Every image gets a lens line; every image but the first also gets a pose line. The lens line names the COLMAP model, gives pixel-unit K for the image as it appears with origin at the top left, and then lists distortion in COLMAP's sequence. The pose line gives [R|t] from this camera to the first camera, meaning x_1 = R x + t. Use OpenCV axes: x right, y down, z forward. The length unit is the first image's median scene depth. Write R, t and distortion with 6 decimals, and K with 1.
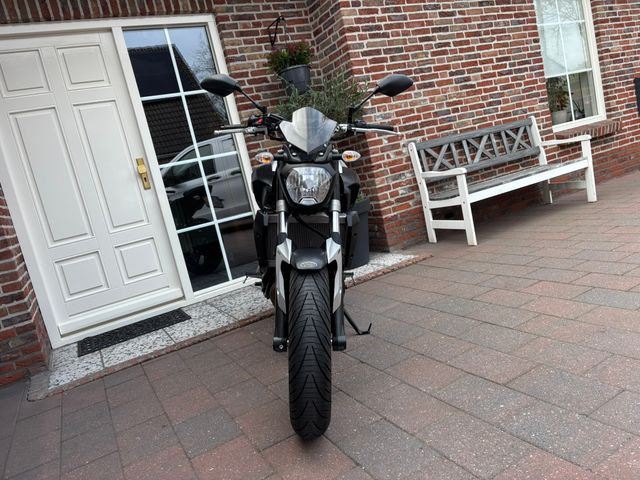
lens RADIAL K [[493.7, 0, 329.7], [0, 493.7, 233.6], [0, 0, 1]] dist [0.019692, -0.036737]
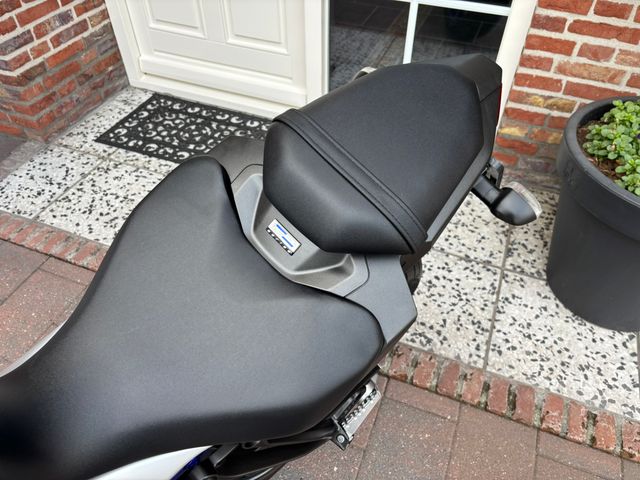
lens RADIAL K [[493.7, 0, 318.7], [0, 493.7, 235.2], [0, 0, 1]] dist [0.019692, -0.036737]
pose [[0.617422, 0.691122, -0.375688, 0.018410], [-0.243498, 0.622048, 0.744154, -0.192378], [0.747997, -0.367977, 0.552353, 0.623896]]
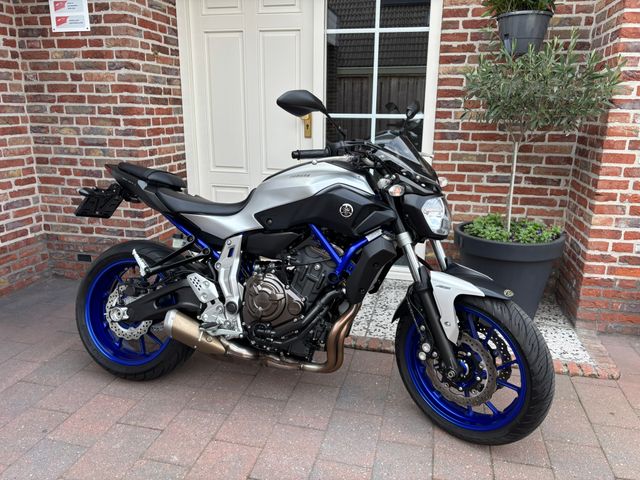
lens RADIAL K [[493.7, 0, 317.0], [0, 493.7, 233.3], [0, 0, 1]] dist [0.019692, -0.036737]
pose [[0.714596, 0.382441, -0.585741, 0.215958], [-0.258618, 0.922433, 0.286763, -0.177043], [0.649977, -0.053437, 0.758073, 0.304323]]
